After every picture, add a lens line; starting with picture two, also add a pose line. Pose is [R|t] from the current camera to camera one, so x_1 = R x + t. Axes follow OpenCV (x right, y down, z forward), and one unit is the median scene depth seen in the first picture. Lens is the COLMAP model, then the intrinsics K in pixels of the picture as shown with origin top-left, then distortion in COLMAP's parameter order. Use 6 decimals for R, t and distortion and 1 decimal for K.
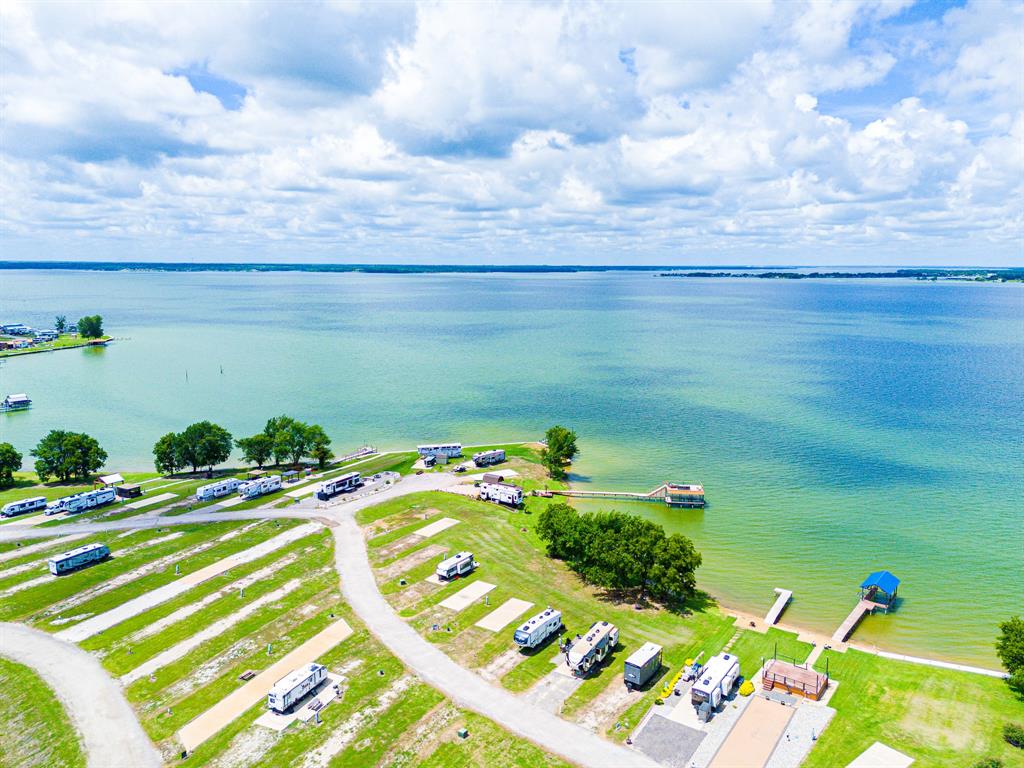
lens RADIAL K [[762.0, 0, 513.0], [0, 762.0, 390.9], [0, 0, 1]] dist [0.073456, -0.062787]
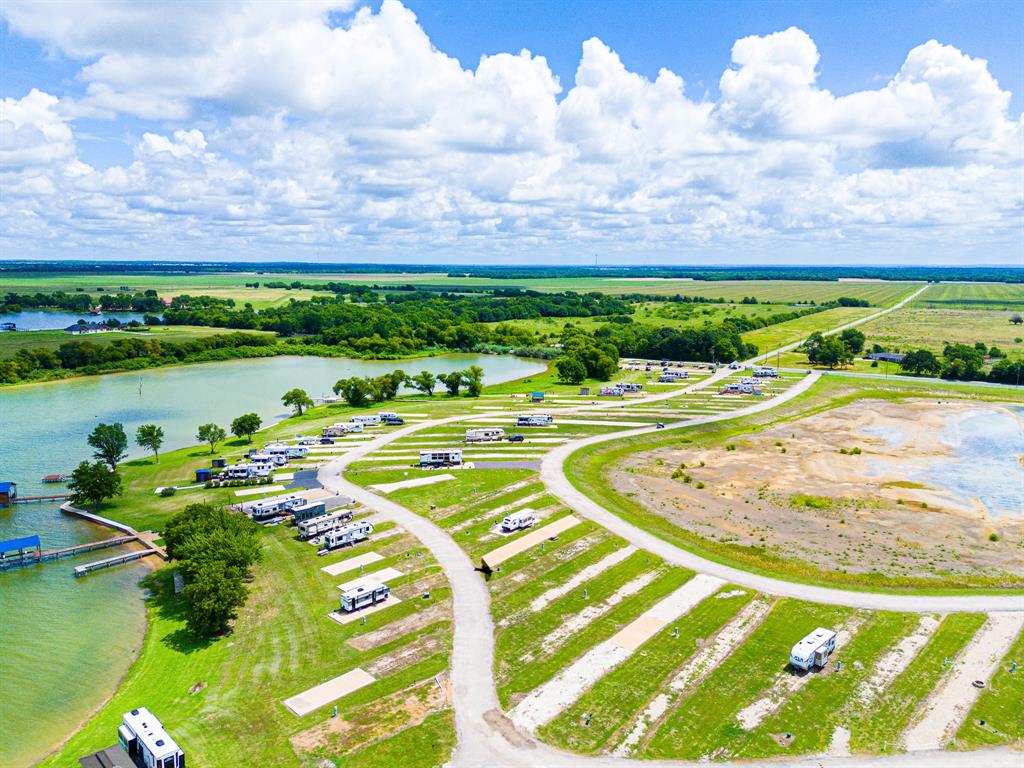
lens RADIAL K [[762.0, 0, 509.8], [0, 762.0, 379.3], [0, 0, 1]] dist [0.073456, -0.062787]
pose [[-0.975380, -0.043475, 0.216204, -0.351729], [0.026719, 0.949857, 0.311540, -0.241292], [-0.218907, 0.309646, -0.925310, 1.421595]]
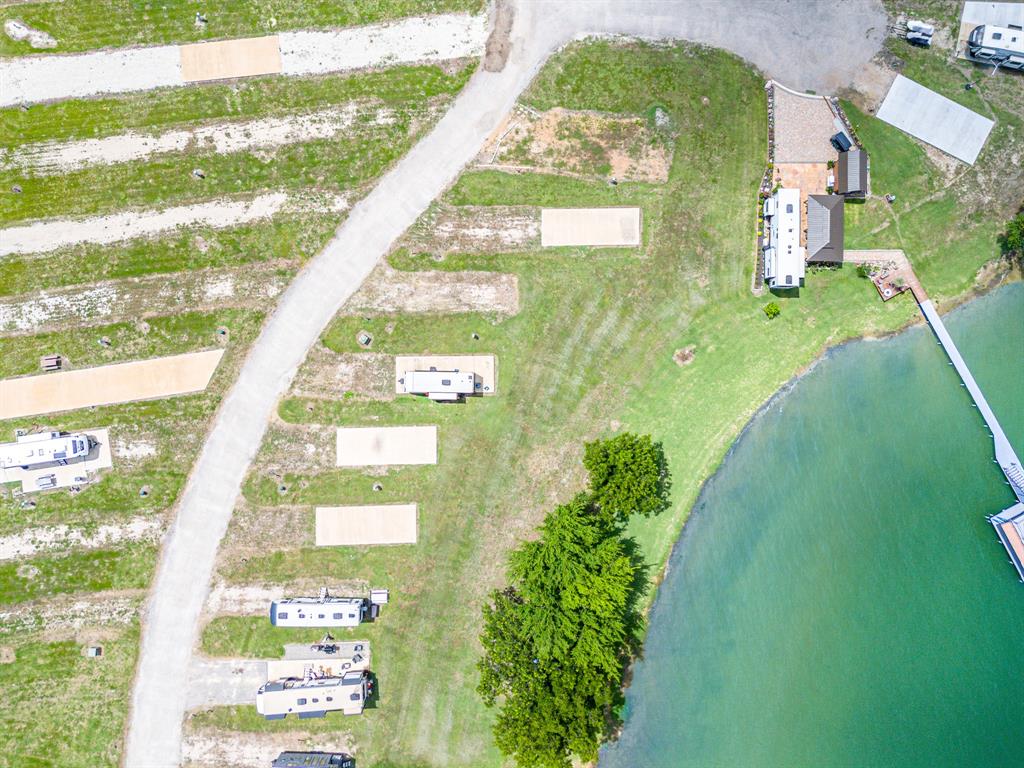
lens RADIAL K [[762.0, 0, 513.9], [0, 762.0, 351.1], [0, 0, 1]] dist [0.073456, -0.062787]
pose [[0.540866, 0.840766, -0.024012, -0.039830], [-0.148534, 0.123573, 0.981156, -0.328460], [0.827890, -0.527108, 0.191719, 0.779647]]
